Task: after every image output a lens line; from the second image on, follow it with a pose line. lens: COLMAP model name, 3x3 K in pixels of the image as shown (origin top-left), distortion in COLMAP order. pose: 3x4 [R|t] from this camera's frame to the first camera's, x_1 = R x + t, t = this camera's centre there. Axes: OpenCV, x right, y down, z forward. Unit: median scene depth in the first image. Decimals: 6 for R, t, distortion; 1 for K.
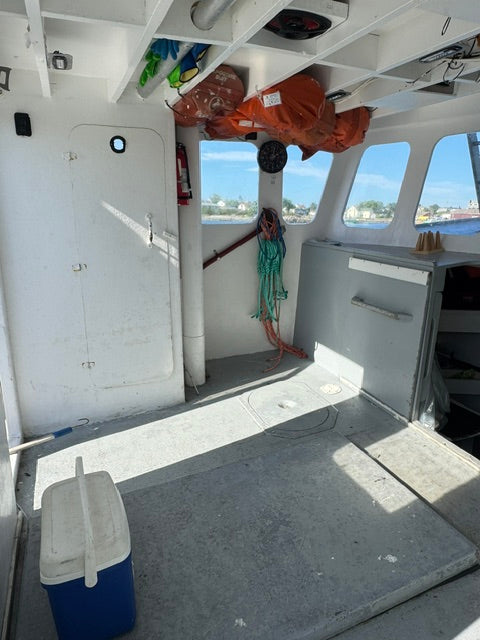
lens RADIAL K [[427.5, 0, 236.7], [0, 427.5, 318.3], [0, 0, 1]] dist [-0.002414, -0.001175]
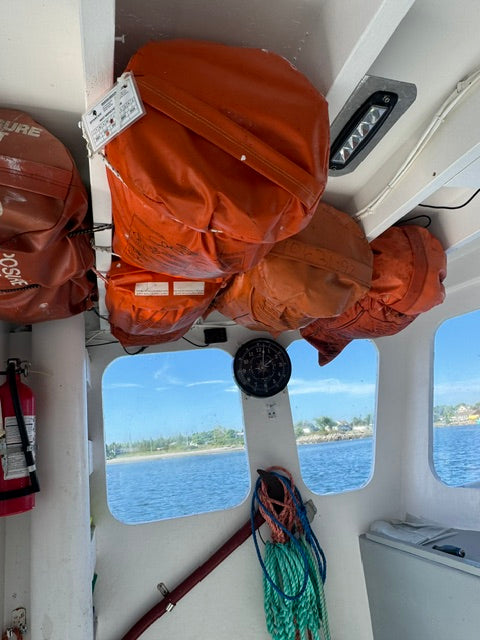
lens RADIAL K [[426.2, 0, 244.5], [0, 426.2, 314.5], [0, 0, 1]] dist [-0.002747, 0.003479]
pose [[0.988351, -0.147250, -0.038477, 0.113857], [0.107668, 0.855165, -0.507051, -0.212269], [0.107568, 0.497002, 0.861057, 0.644331]]
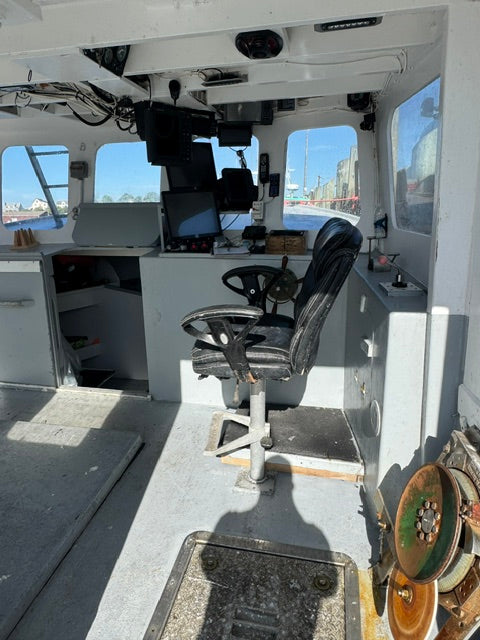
lens RADIAL K [[426.2, 0, 244.5], [0, 426.2, 314.5], [0, 0, 1]] dist [-0.002747, 0.003479]
pose [[0.553738, -0.229227, 0.800518, -0.190839], [0.238936, 0.964675, 0.110956, 0.036103], [-0.797674, 0.129832, 0.588948, -0.127255]]
